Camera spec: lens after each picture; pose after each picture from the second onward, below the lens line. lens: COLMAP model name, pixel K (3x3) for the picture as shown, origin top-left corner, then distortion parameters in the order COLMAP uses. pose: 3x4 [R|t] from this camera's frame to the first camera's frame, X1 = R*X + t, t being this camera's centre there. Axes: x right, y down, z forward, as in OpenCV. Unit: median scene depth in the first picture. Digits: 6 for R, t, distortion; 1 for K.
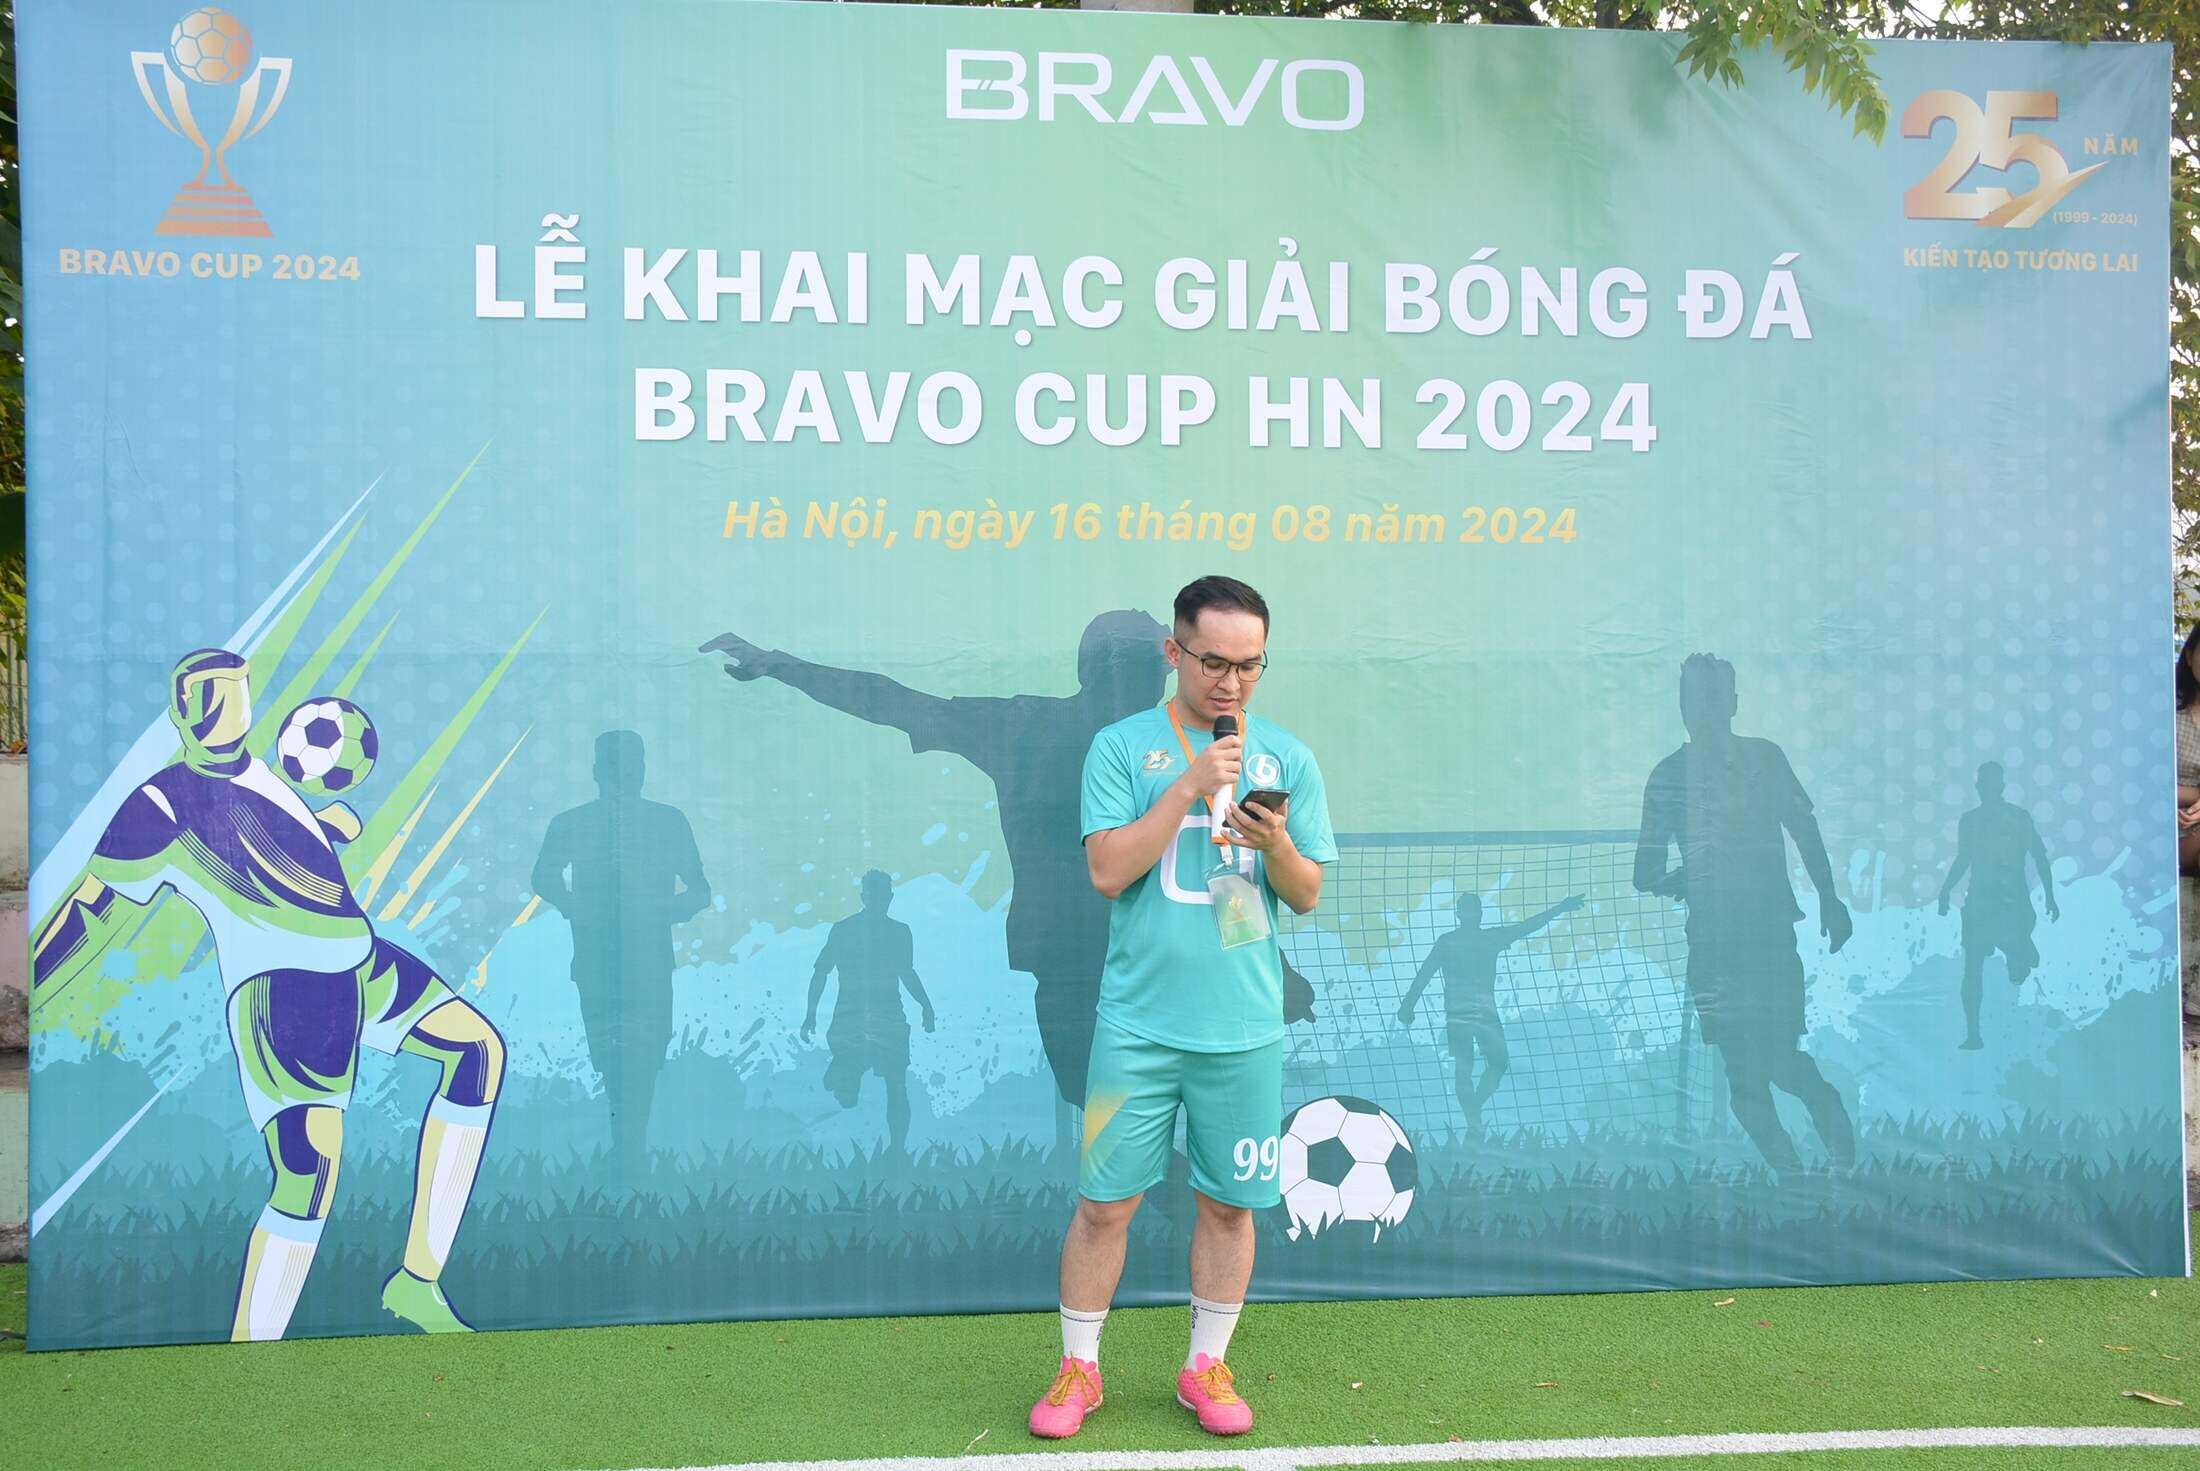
lens RADIAL K [[2230.8, 0, 1104.6], [0, 2230.8, 743.4], [0, 0, 1]] dist [0.047312, 0.000000]
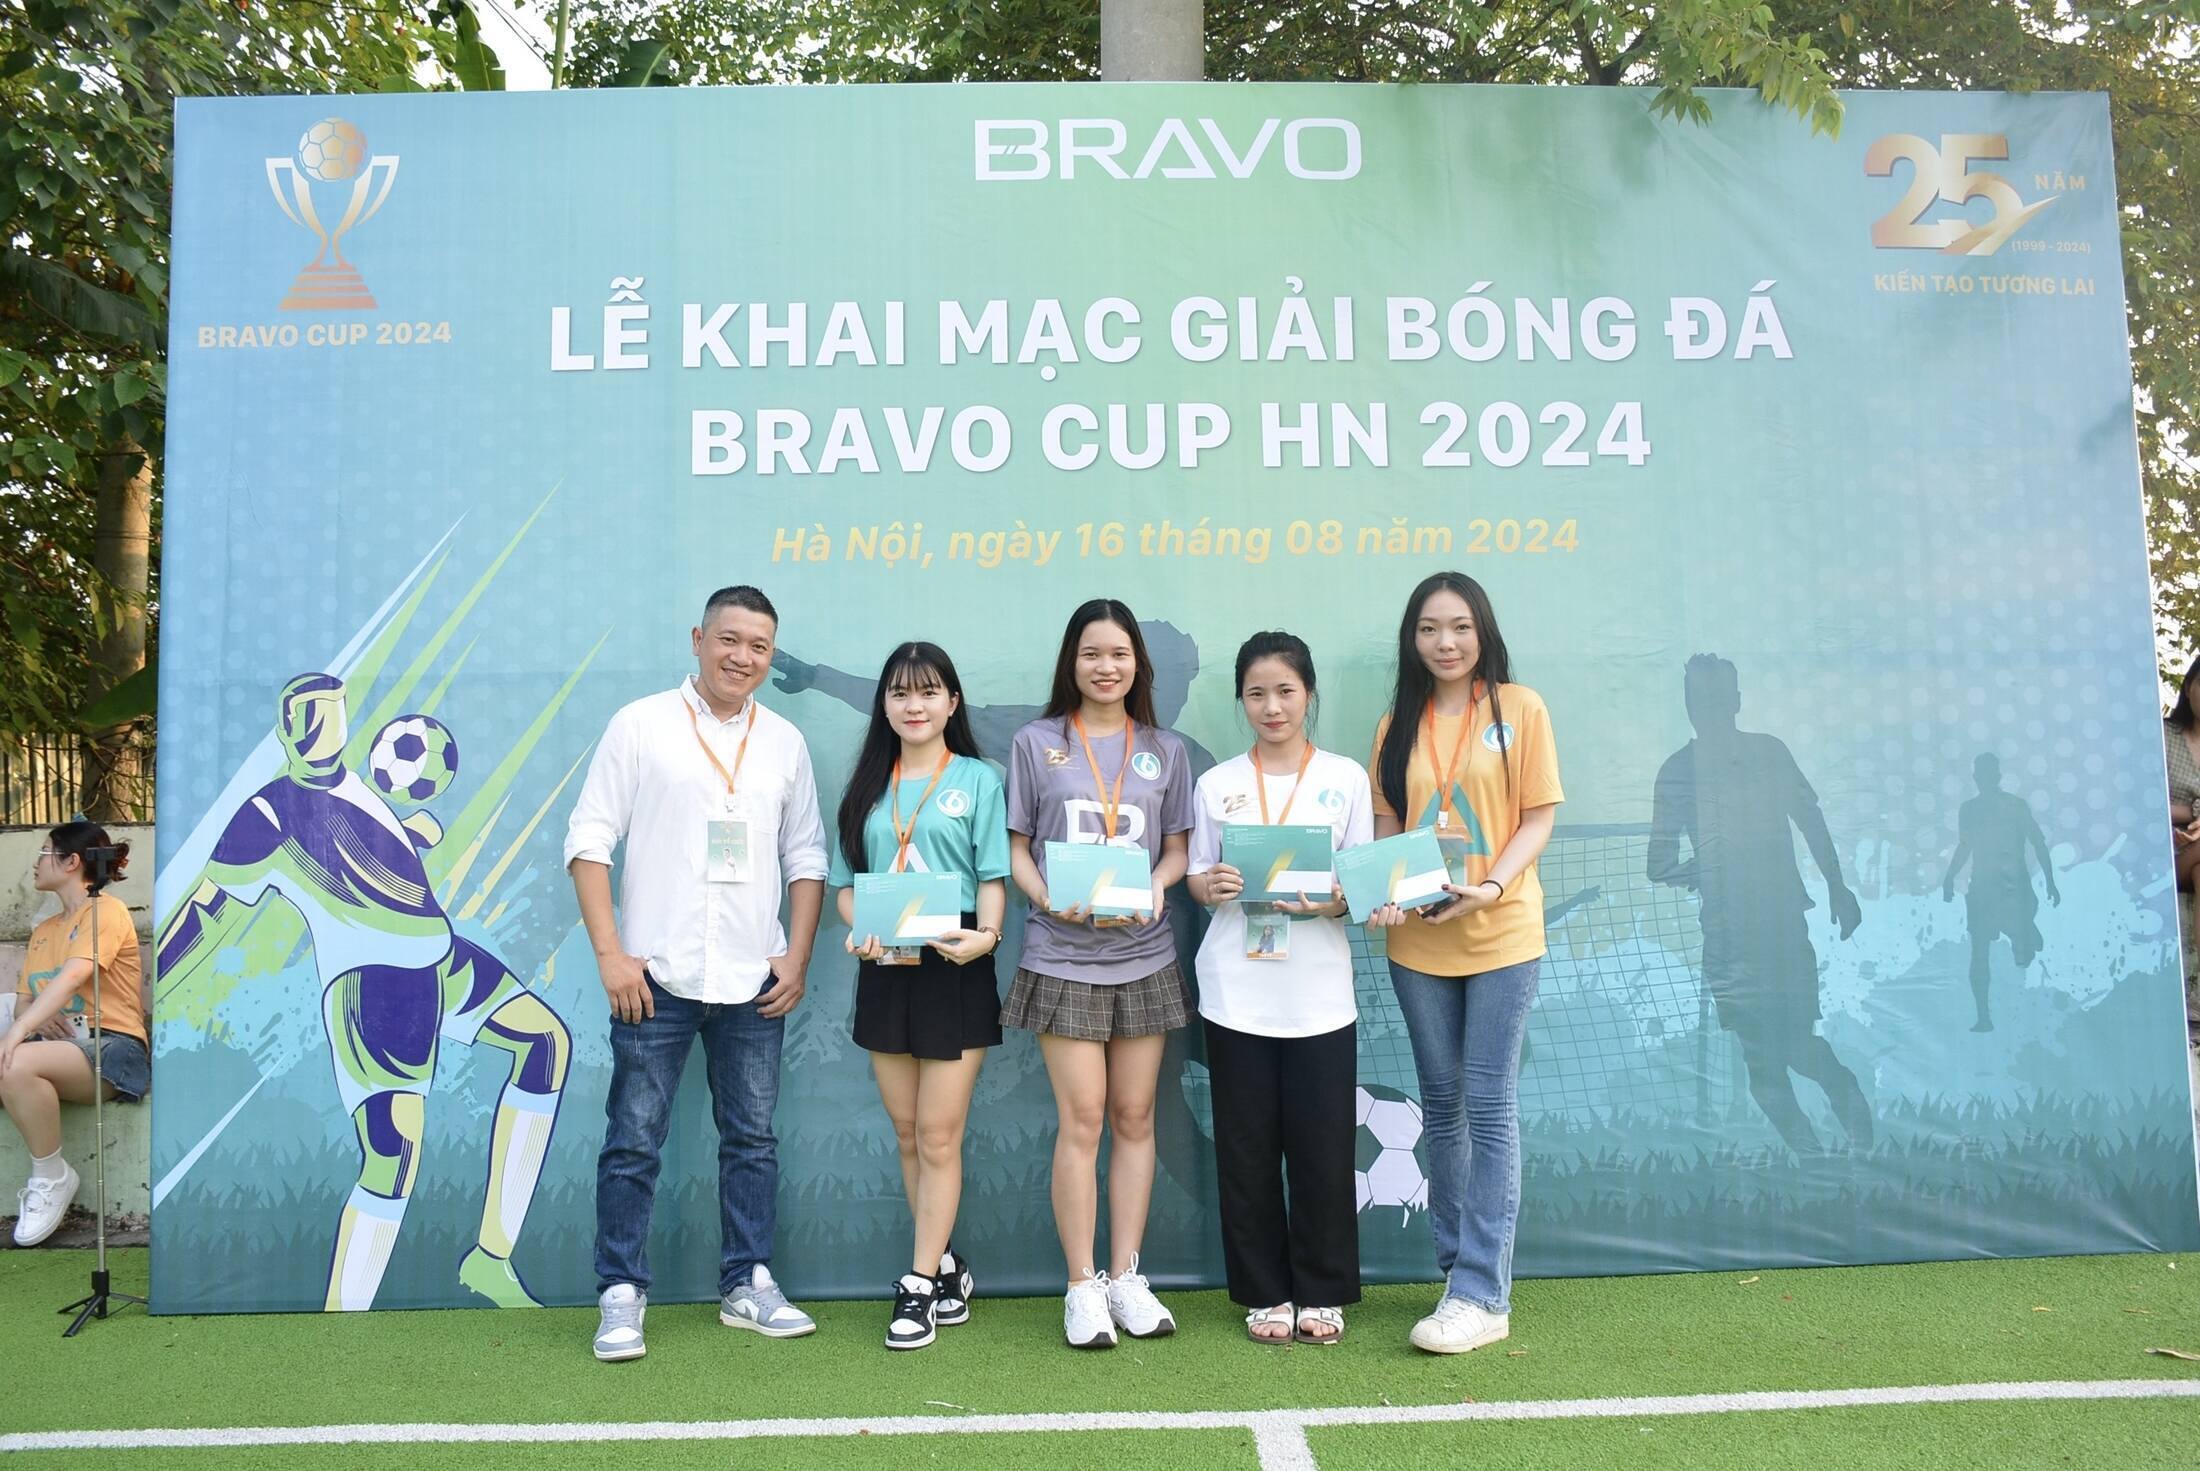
lens RADIAL K [[1873.9, 0, 1103.5], [0, 1873.9, 741.3], [0, 0, 1]] dist [-0.063039, 0.041973]
pose [[0.996962, -0.023759, -0.074172, 0.052751], [0.017393, 0.996202, -0.085320, 0.072554], [0.075917, 0.083771, 0.993589, 0.123070]]
